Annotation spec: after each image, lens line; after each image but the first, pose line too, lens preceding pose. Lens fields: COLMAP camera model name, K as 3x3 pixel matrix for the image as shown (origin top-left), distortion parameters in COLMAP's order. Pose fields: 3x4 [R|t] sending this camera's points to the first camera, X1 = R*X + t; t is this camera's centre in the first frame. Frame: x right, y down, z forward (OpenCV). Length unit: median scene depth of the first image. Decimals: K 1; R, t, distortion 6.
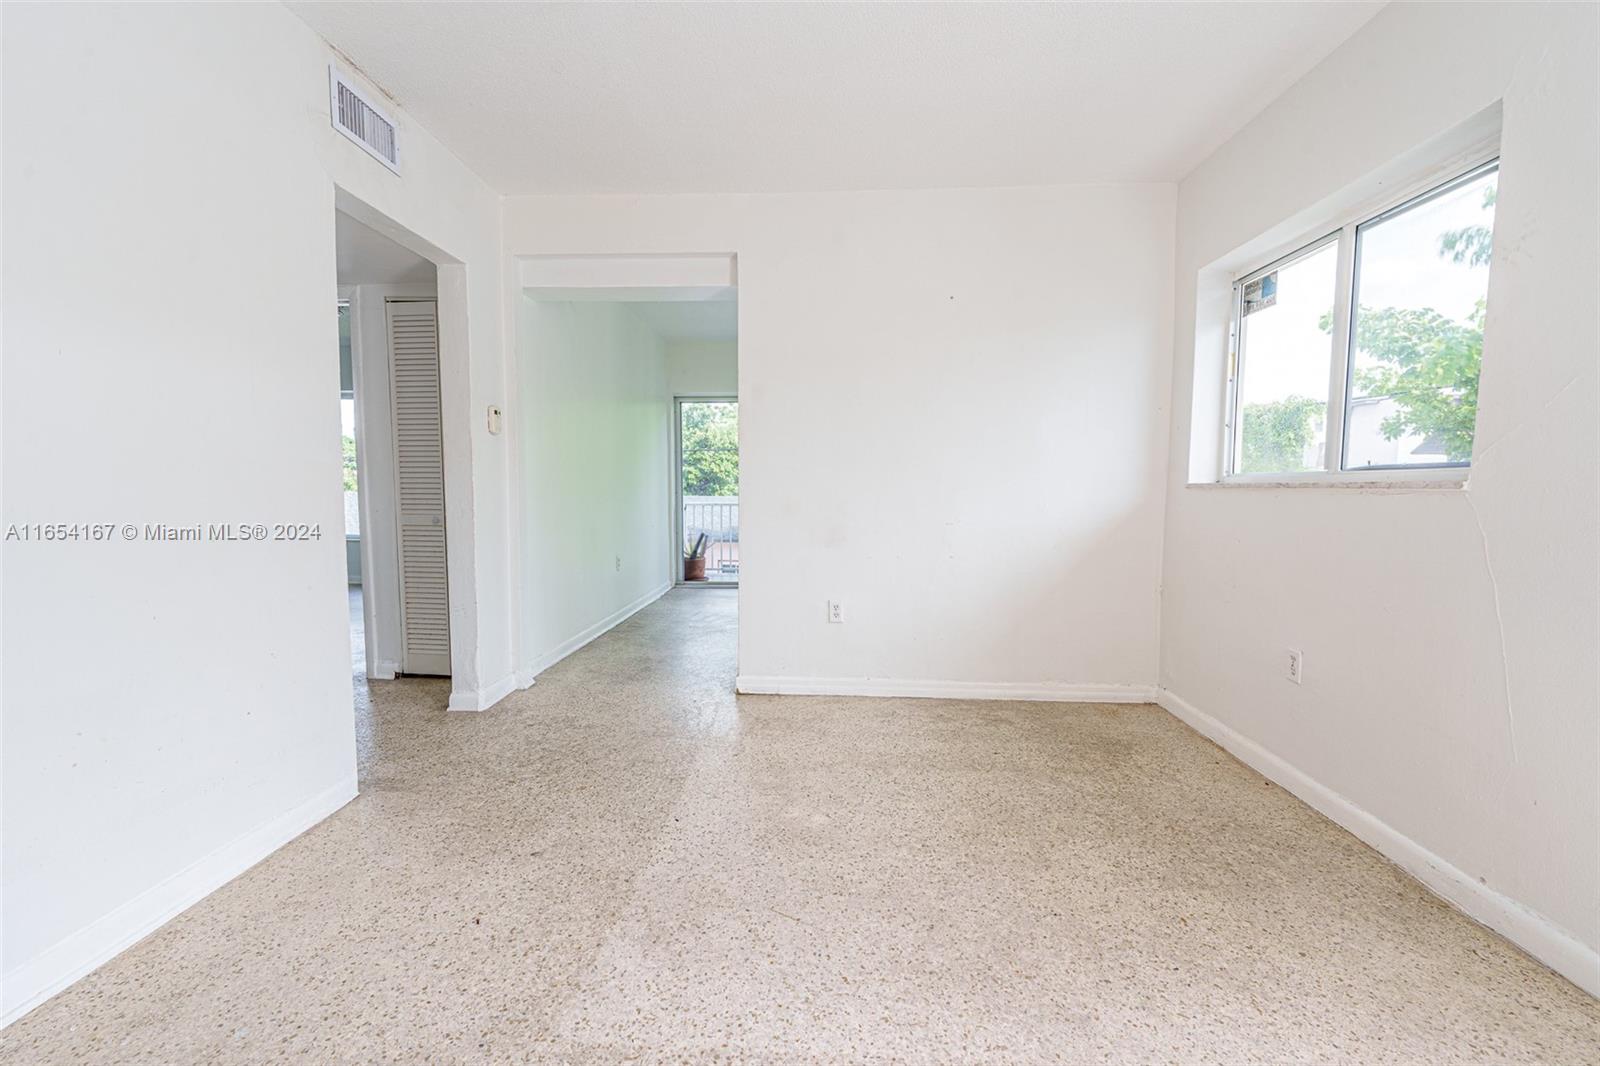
lens RADIAL K [[656.1, 0, 794.6], [0, 656.1, 545.9], [0, 0, 1]] dist [-0.000631, 0.000350]
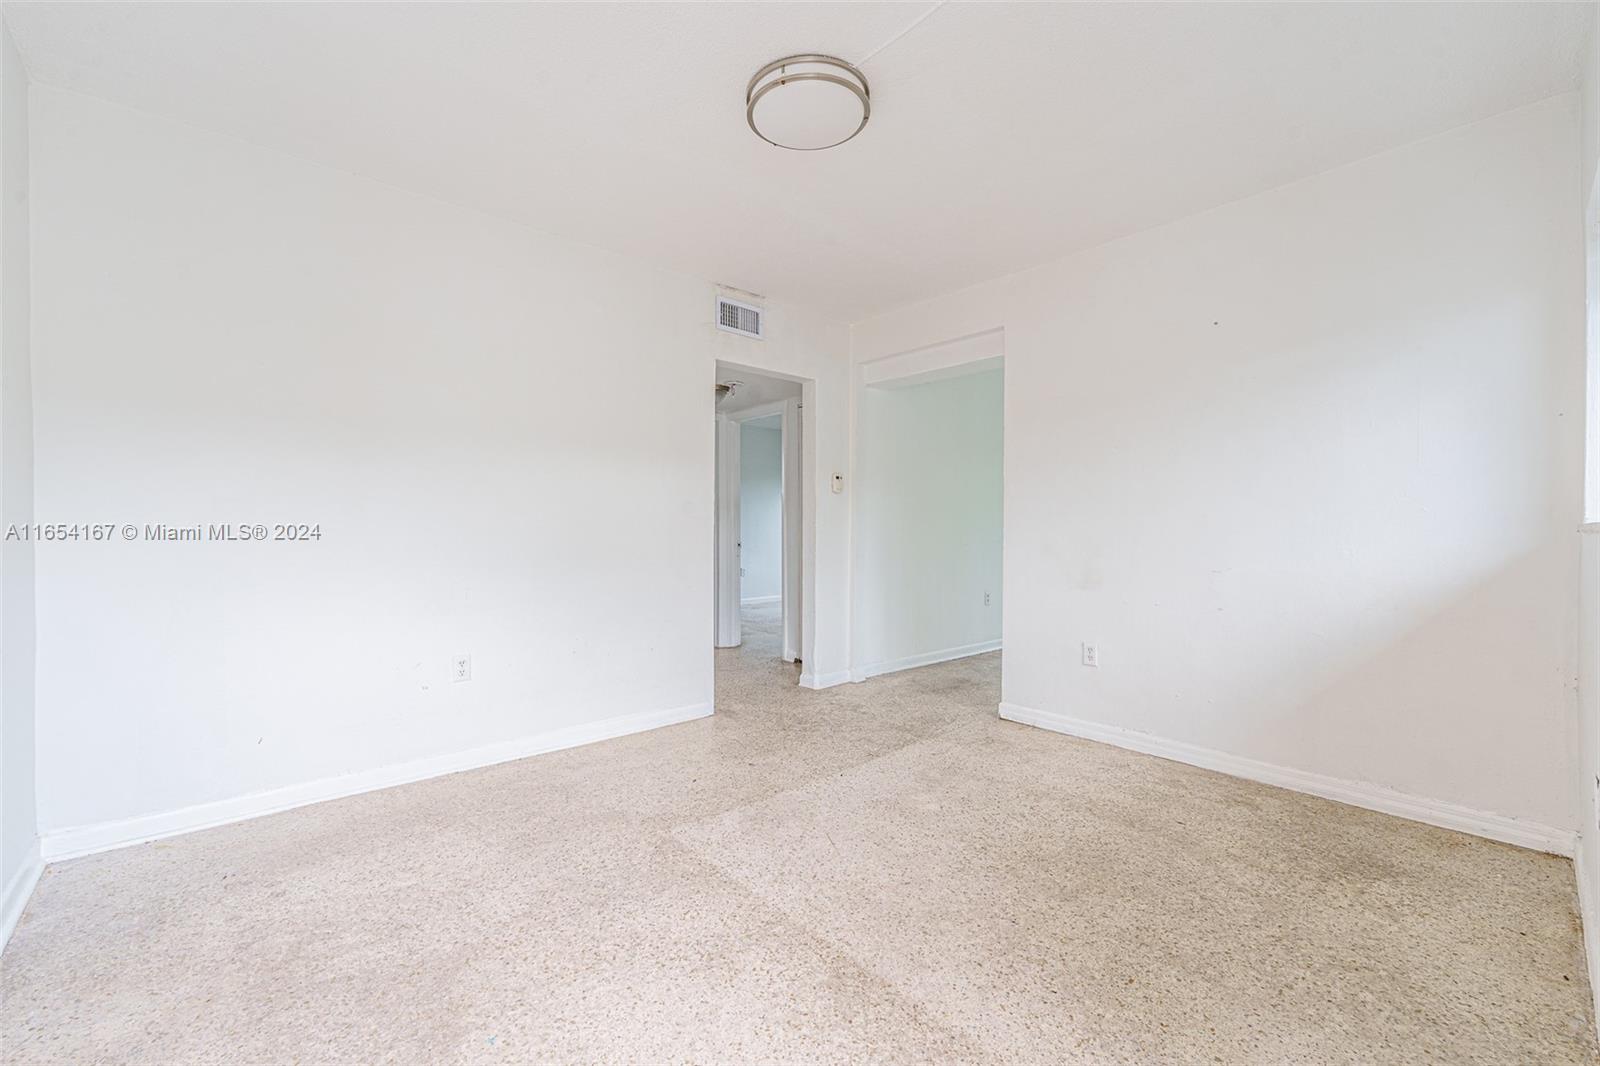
lens RADIAL K [[656.1, 0, 788.9], [0, 656.1, 542.9], [0, 0, 1]] dist [-0.000631, 0.000350]
pose [[0.693901, 0.011691, -0.719976, 0.539832], [-0.064466, 0.996862, -0.045944, 0.008658], [0.717179, 0.078294, 0.692477, -0.035609]]
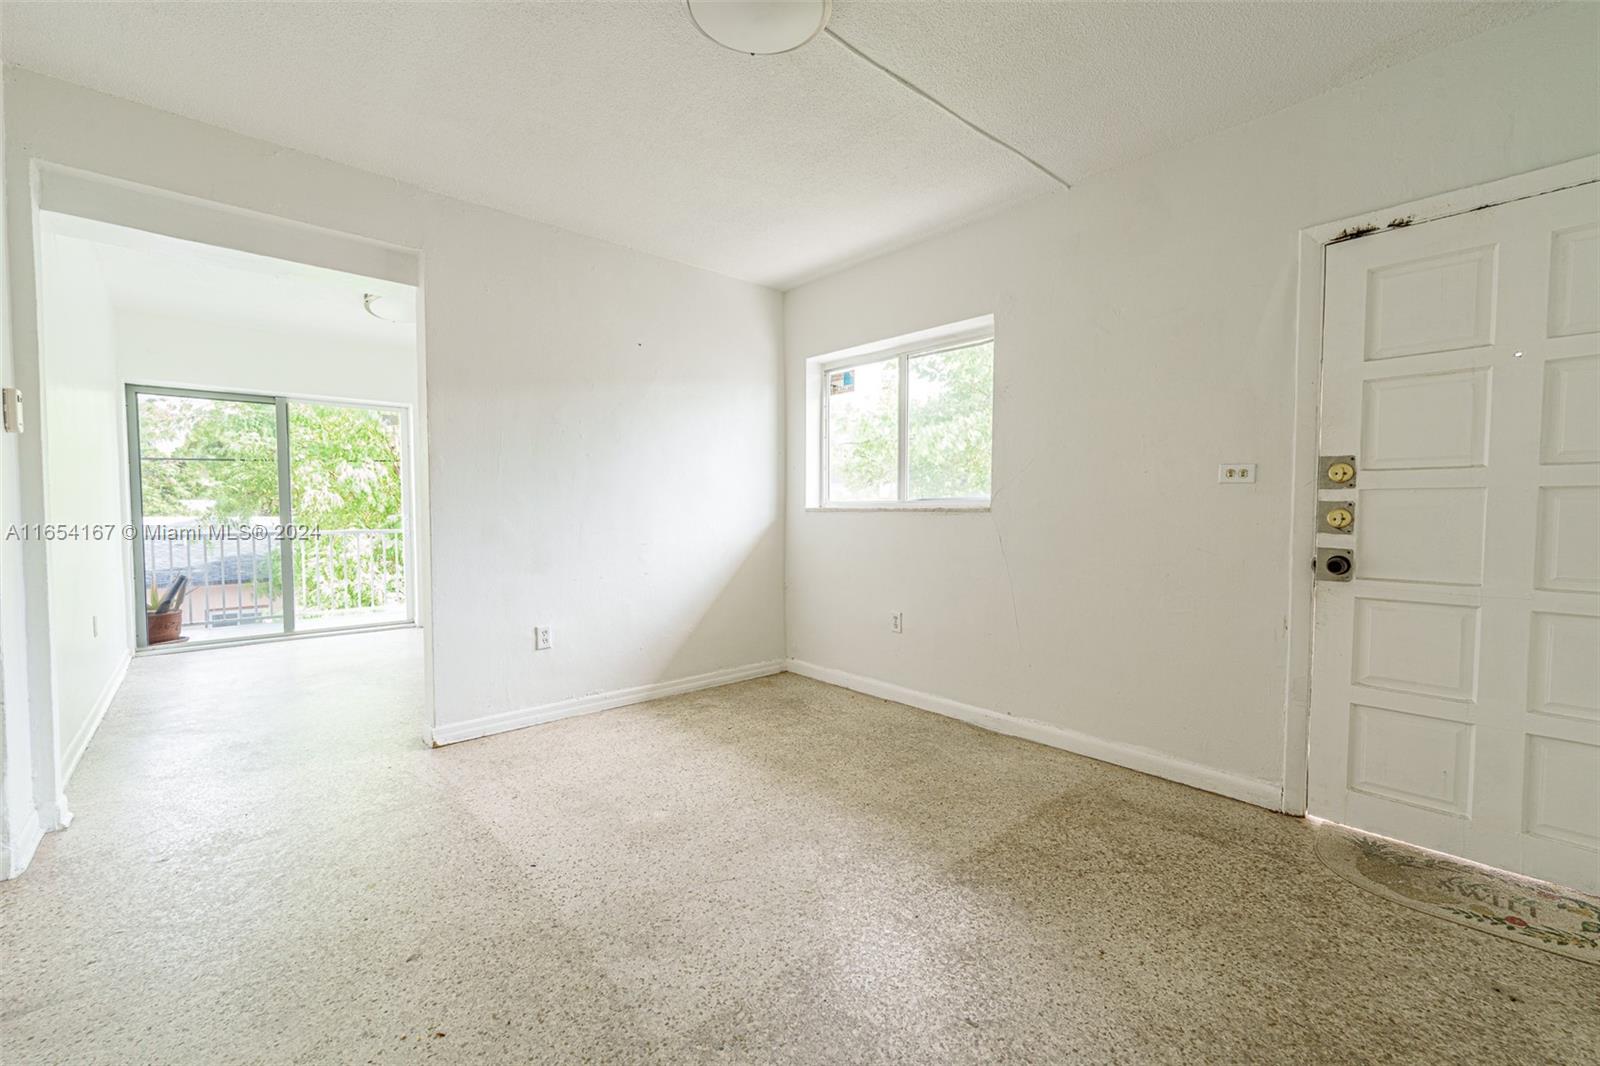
lens RADIAL K [[656.1, 0, 789.8], [0, 656.1, 542.5], [0, 0, 1]] dist [-0.000631, 0.000350]
pose [[0.705509, -0.038765, 0.707640, -0.433635], [0.066109, 0.997749, -0.011253, -0.007540], [-0.705611, 0.054720, 0.706484, 0.037288]]
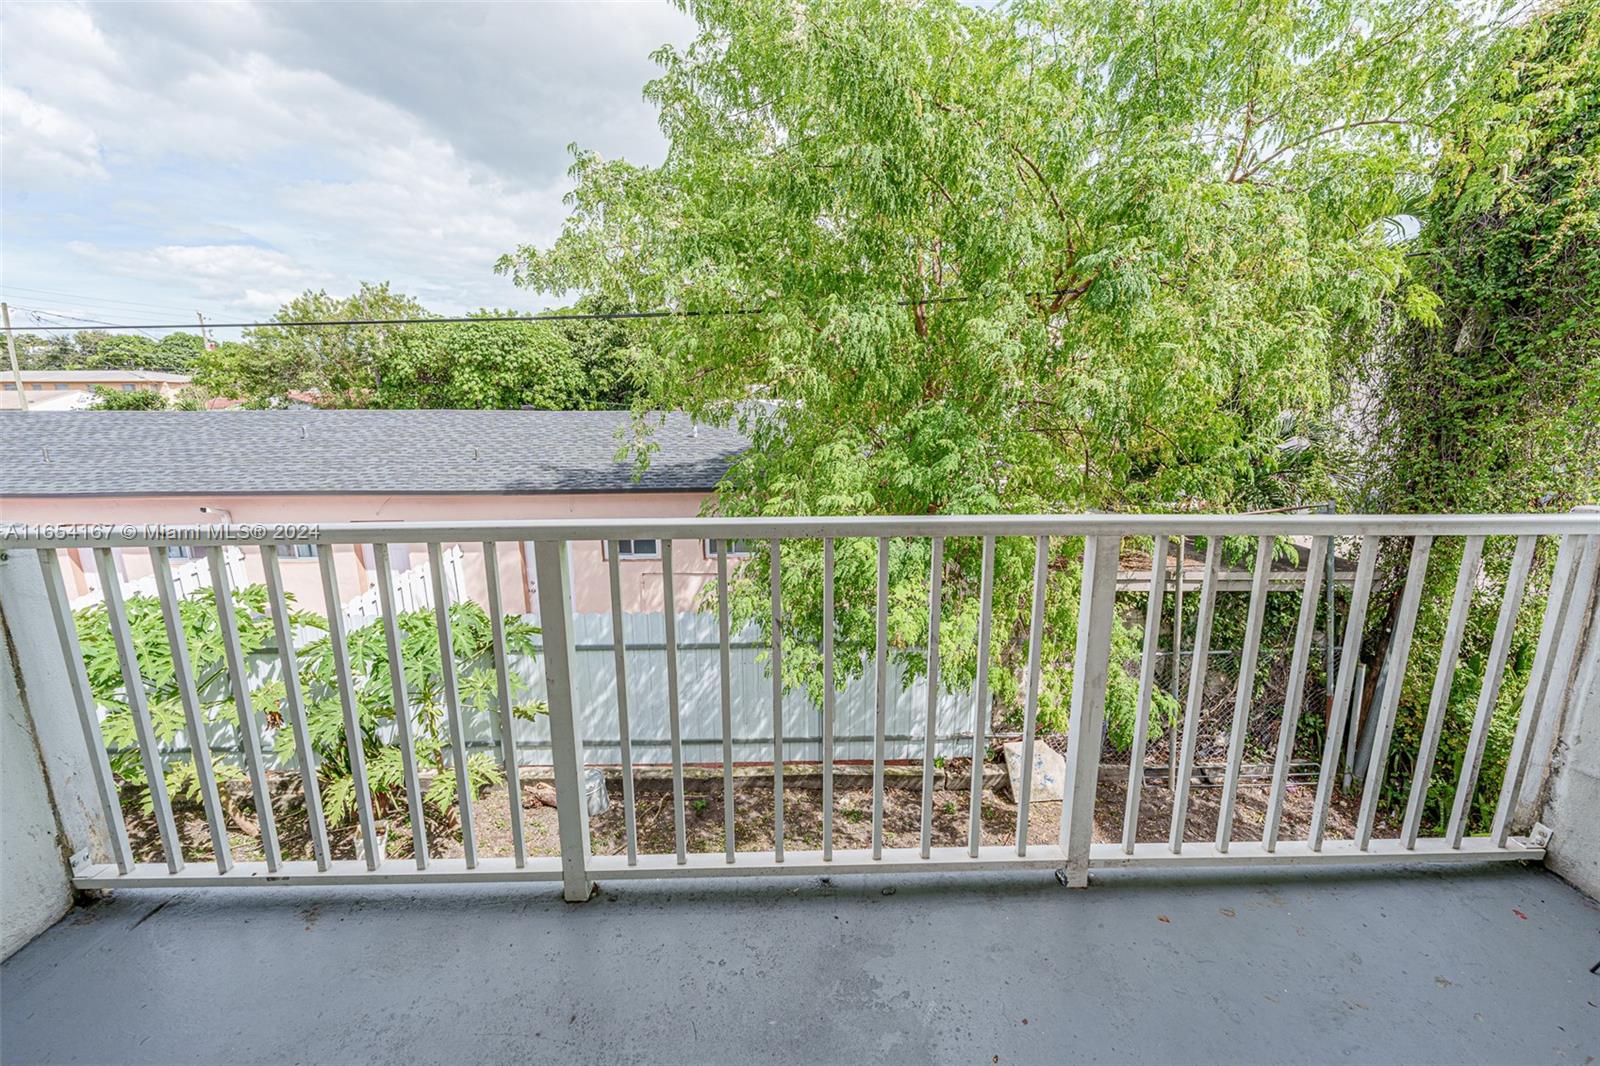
lens RADIAL K [[656.1, 0, 789.5], [0, 656.1, 542.4], [0, 0, 1]] dist [-0.000631, 0.000350]
pose [[0.997198, -0.030999, 0.068084, 0.078982], [0.021867, 0.991142, 0.130996, -0.216419], [-0.071542, -0.129140, 0.989042, 2.185694]]
